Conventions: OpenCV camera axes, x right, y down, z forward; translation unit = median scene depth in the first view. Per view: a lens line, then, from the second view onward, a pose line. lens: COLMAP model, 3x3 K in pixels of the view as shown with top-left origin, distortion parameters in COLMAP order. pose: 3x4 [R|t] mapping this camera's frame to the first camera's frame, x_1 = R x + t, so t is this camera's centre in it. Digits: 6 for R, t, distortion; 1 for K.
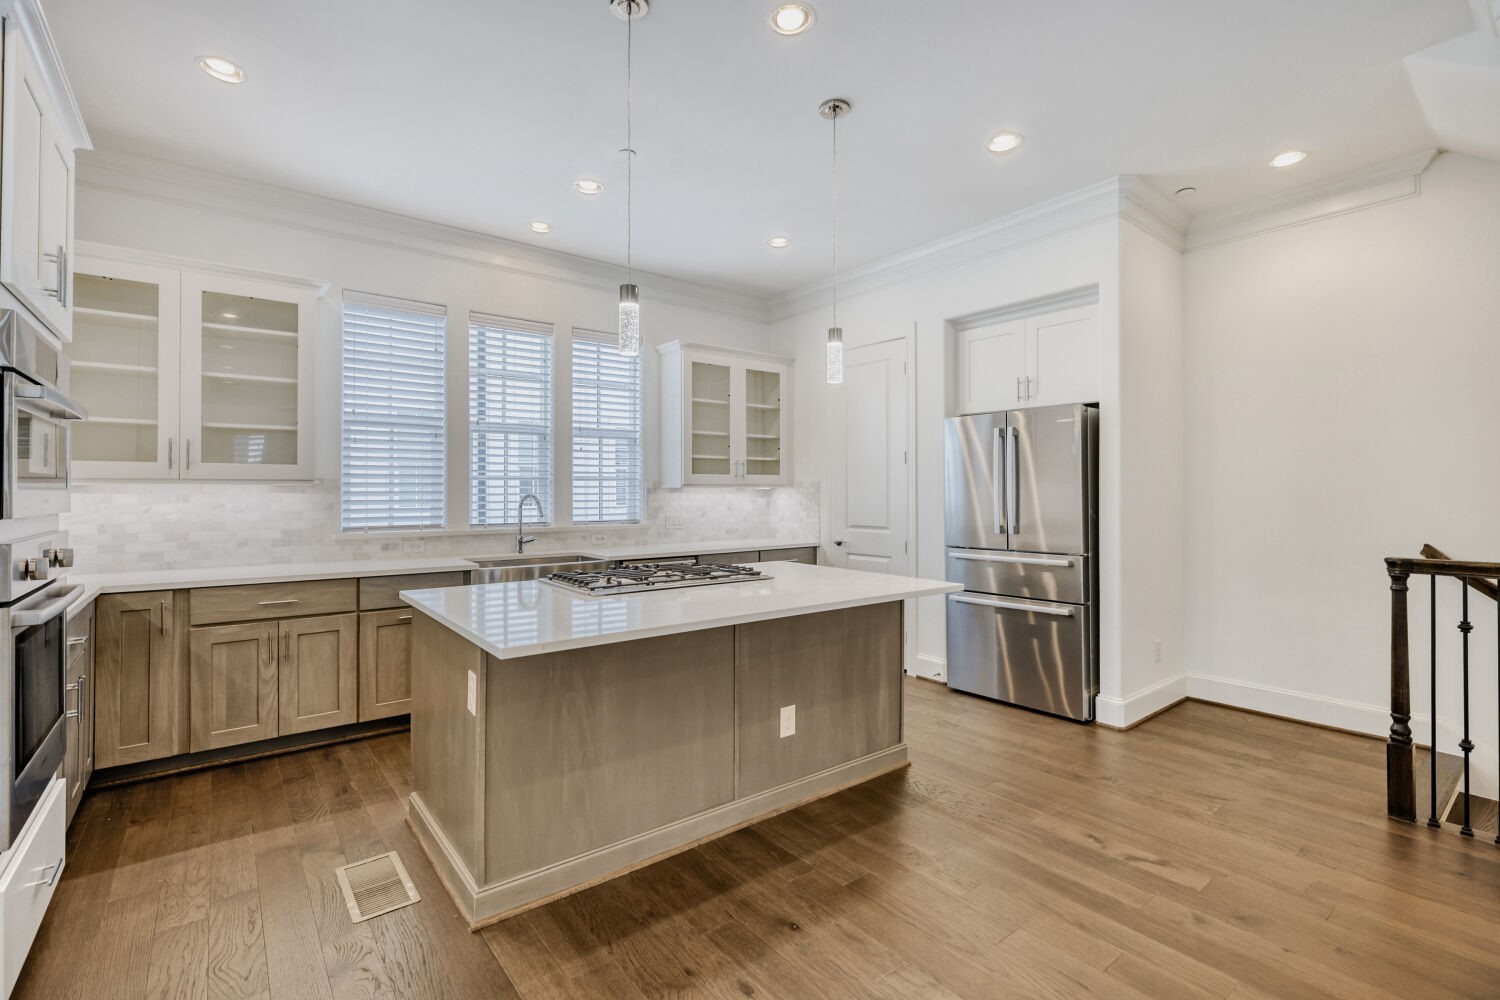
lens RADIAL K [[679.3, 0, 769.1], [0, 679.3, 489.9], [0, 0, 1]] dist [-0.000237, 0.002167]
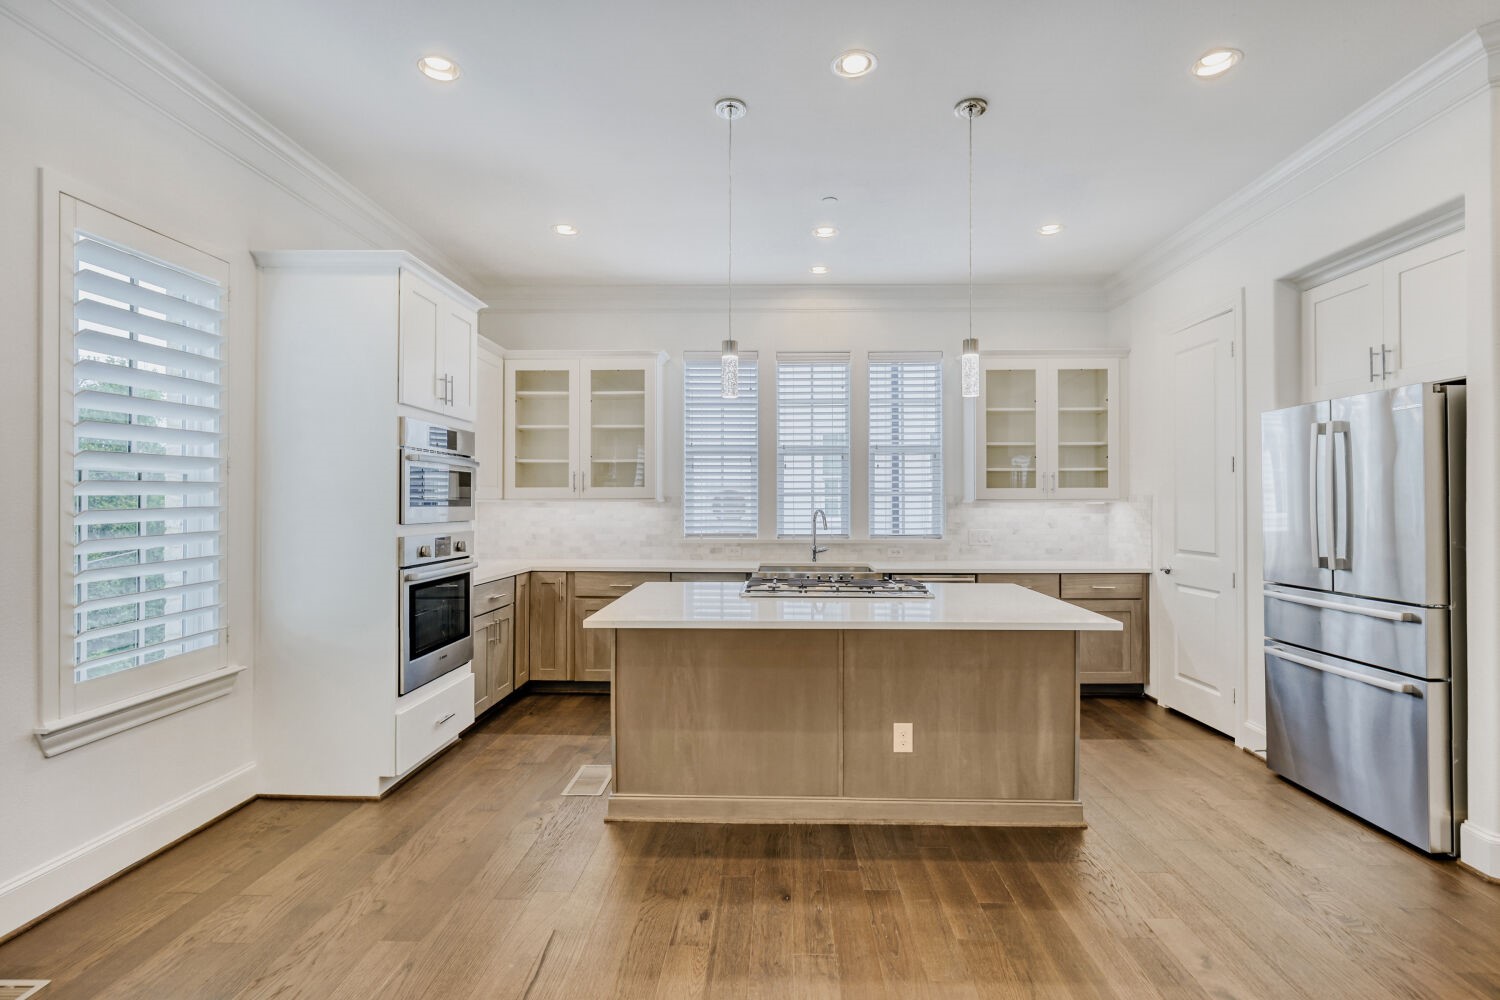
lens RADIAL K [[728.9, 0, 762.2], [0, 728.9, 500.8], [0, 0, 1]] dist [-0.001919, 0.000566]
pose [[0.767956, -0.000430, -0.640503, 0.444984], [0.000950, 0.999999, 0.000467, -0.010288], [0.640502, -0.000967, 0.767956, 0.025142]]
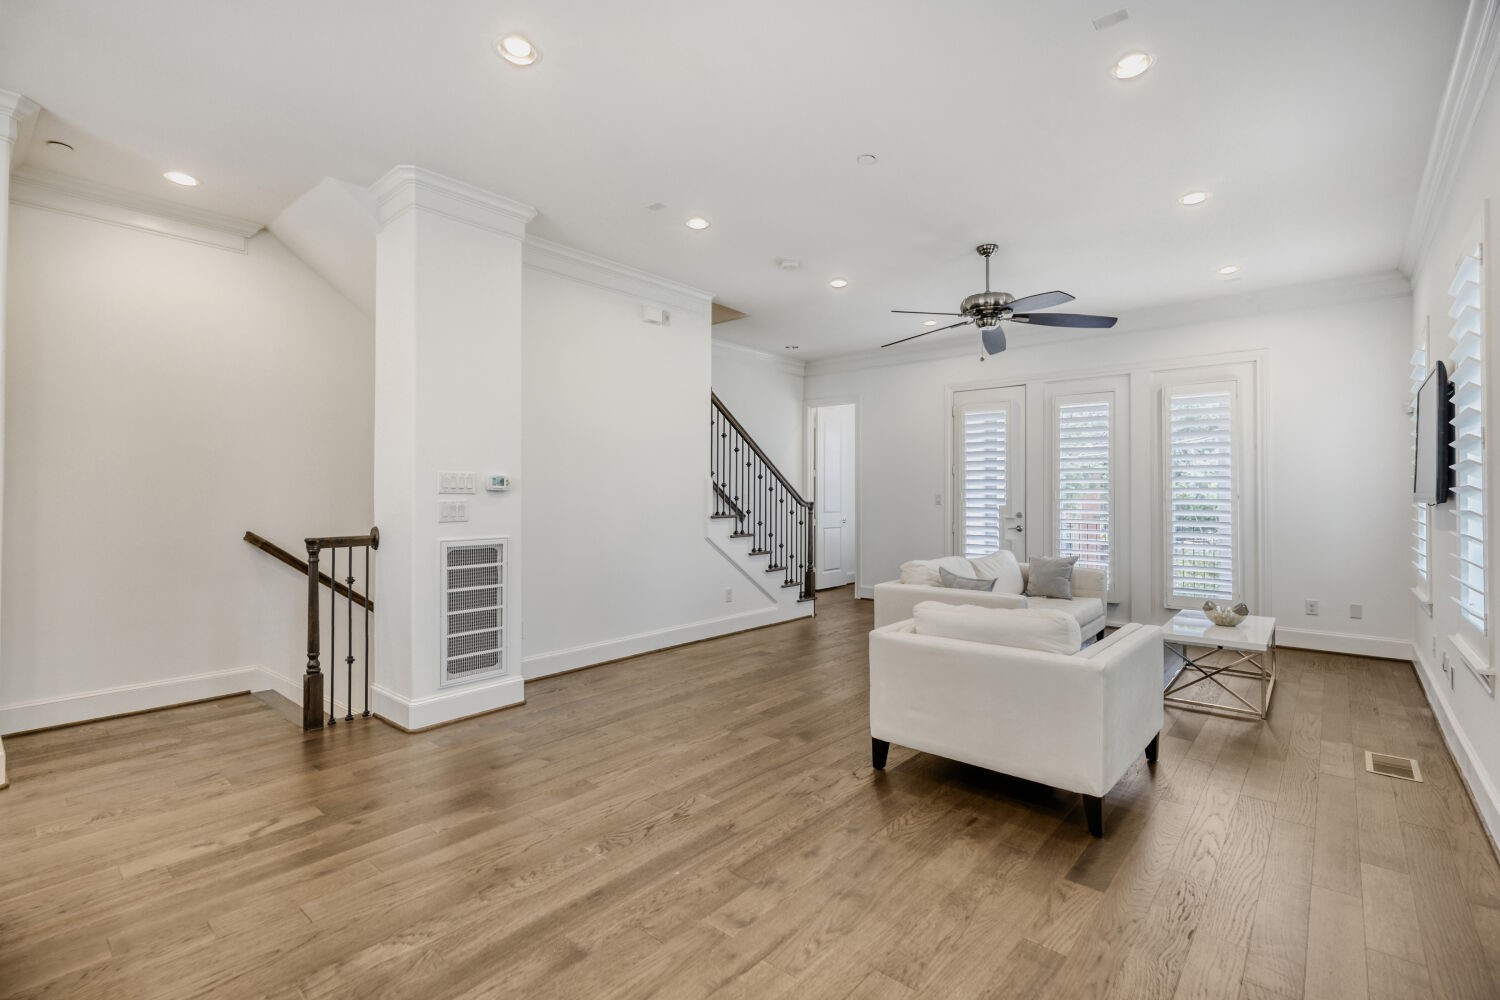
lens RADIAL K [[679.3, 0, 758.6], [0, 679.3, 497.6], [0, 0, 1]] dist [-0.000237, 0.002167]
pose [[-0.170875, -0.003449, 0.985287, -0.435797], [-0.006014, 0.999979, 0.002458, 0.008092], [-0.985274, -0.005506, -0.170892, 0.277000]]
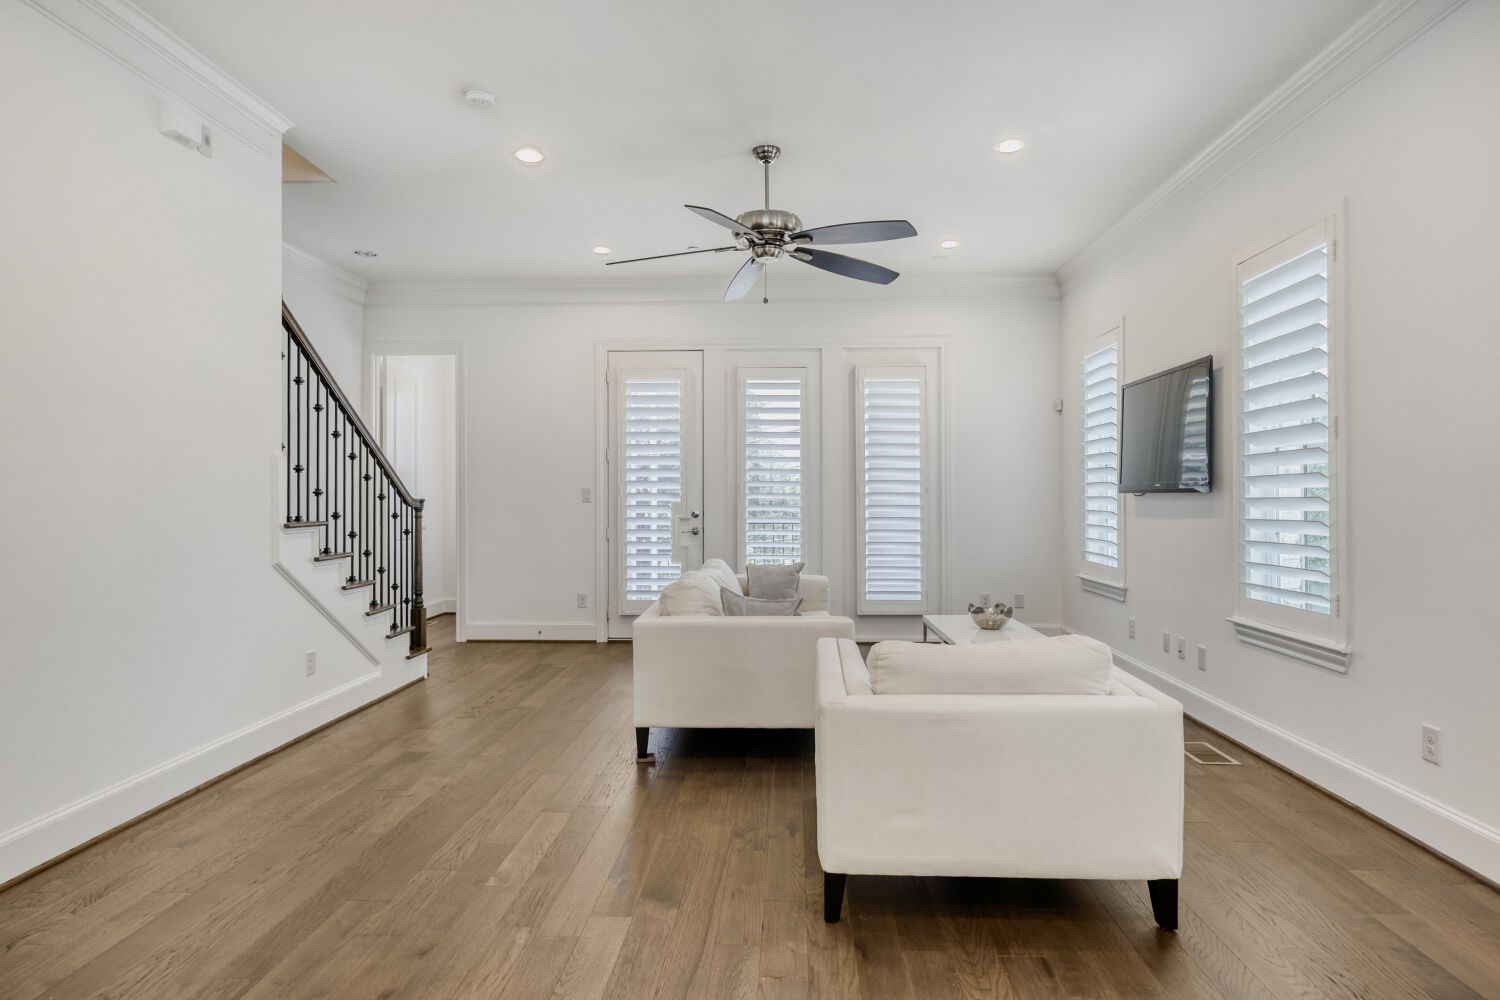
lens RADIAL K [[822.5, 0, 747.3], [0, 822.5, 497.3], [0, 0, 1]] dist [-0.010446, 0.001679]
pose [[-0.738839, -0.000145, 0.673882, 0.007612], [-0.001564, 0.999998, -0.001499, 0.022623], [-0.673881, -0.002162, -0.738837, 0.501091]]
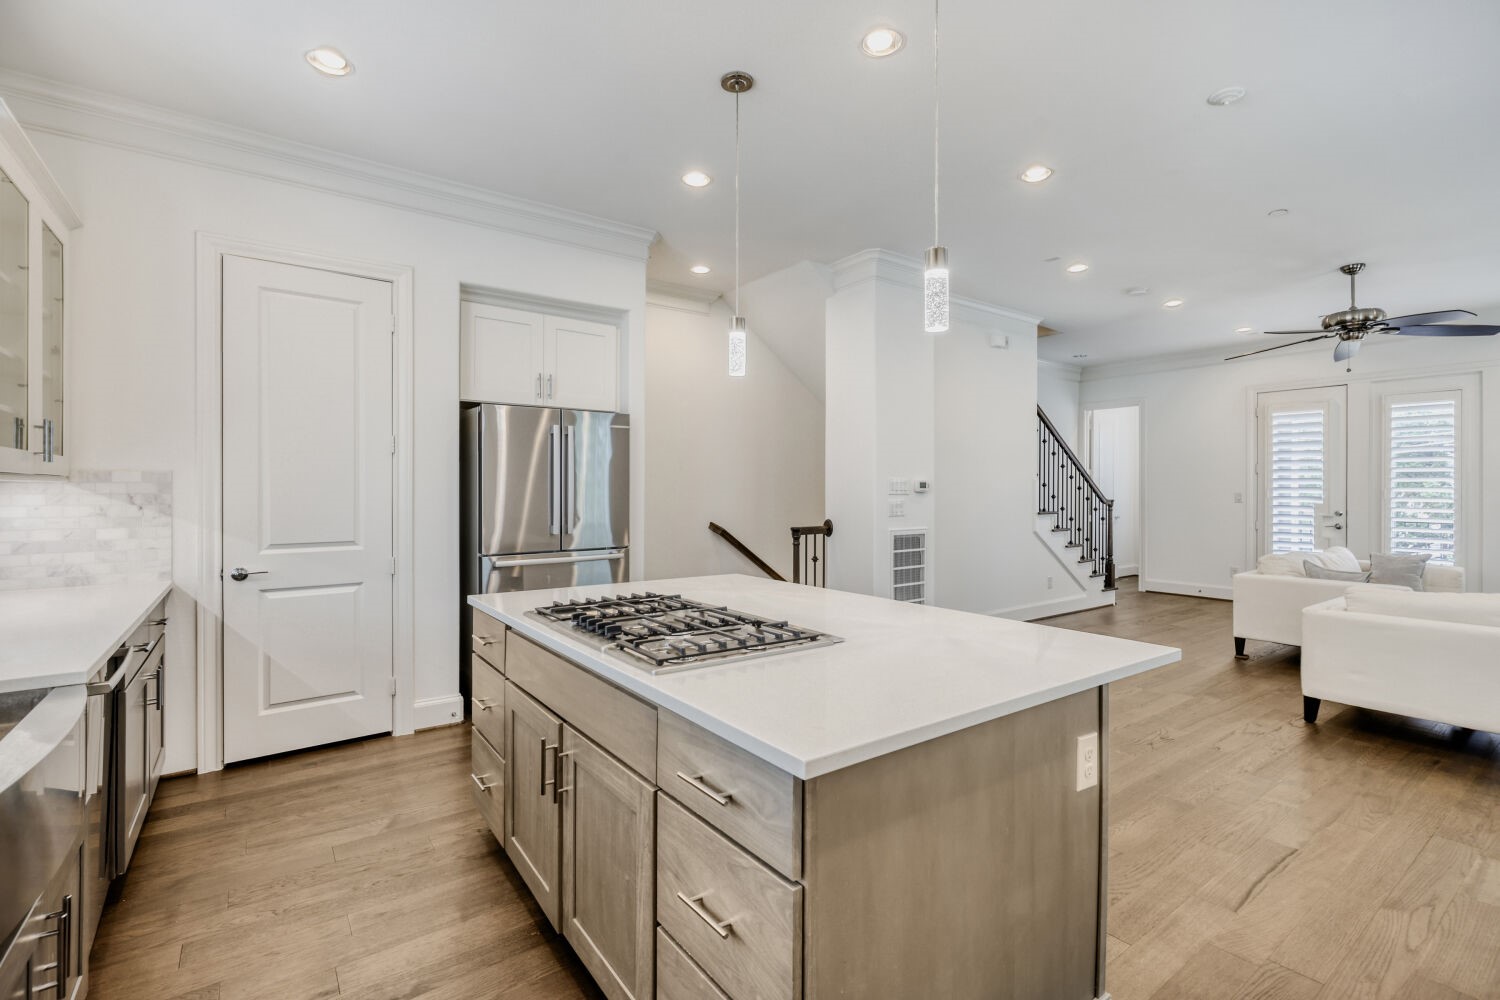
lens RADIAL K [[679.3, 0, 754.0], [0, 679.3, 493.2], [0, 0, 1]] dist [-0.000237, 0.002167]
pose [[0.058739, -0.004747, 0.998262, -0.713415], [-0.004929, 0.999975, 0.005045, -0.000958], [-0.998261, -0.005217, 0.058714, 0.780783]]
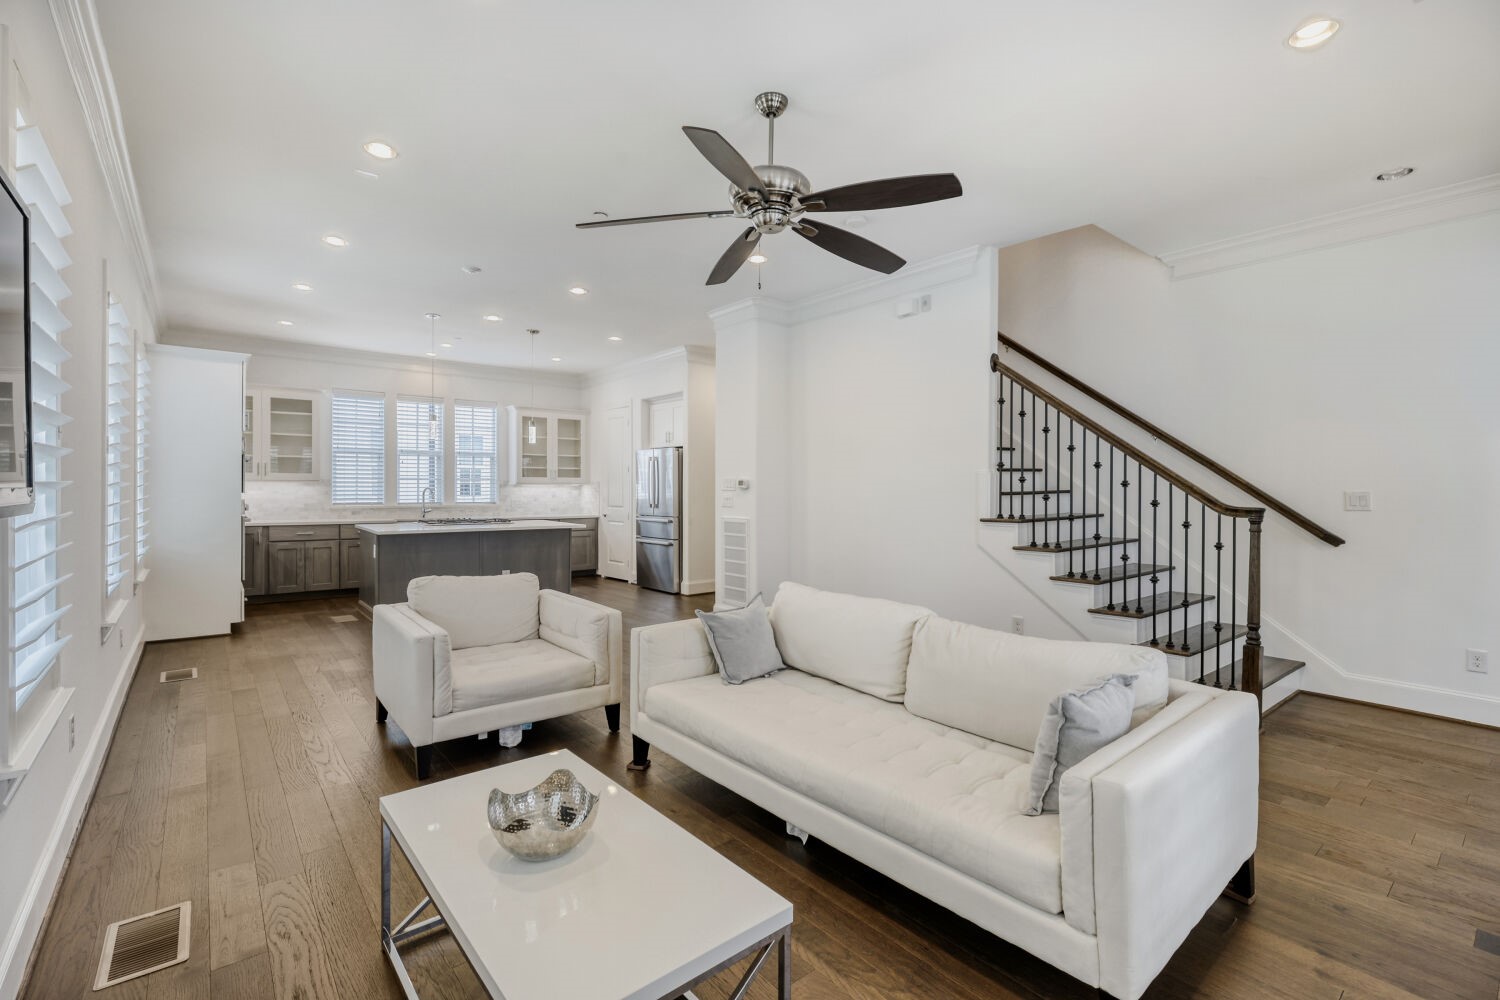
lens RADIAL K [[656.4, 0, 750.1], [0, 656.4, 497.0], [0, 0, 1]] dist [-0.001666, 0.000867]
pose [[0.999974, 0.005605, 0.004560, 0.743507], [-0.005677, 0.999855, 0.016052, -0.002542], [-0.004469, -0.016077, 0.999861, -1.175456]]
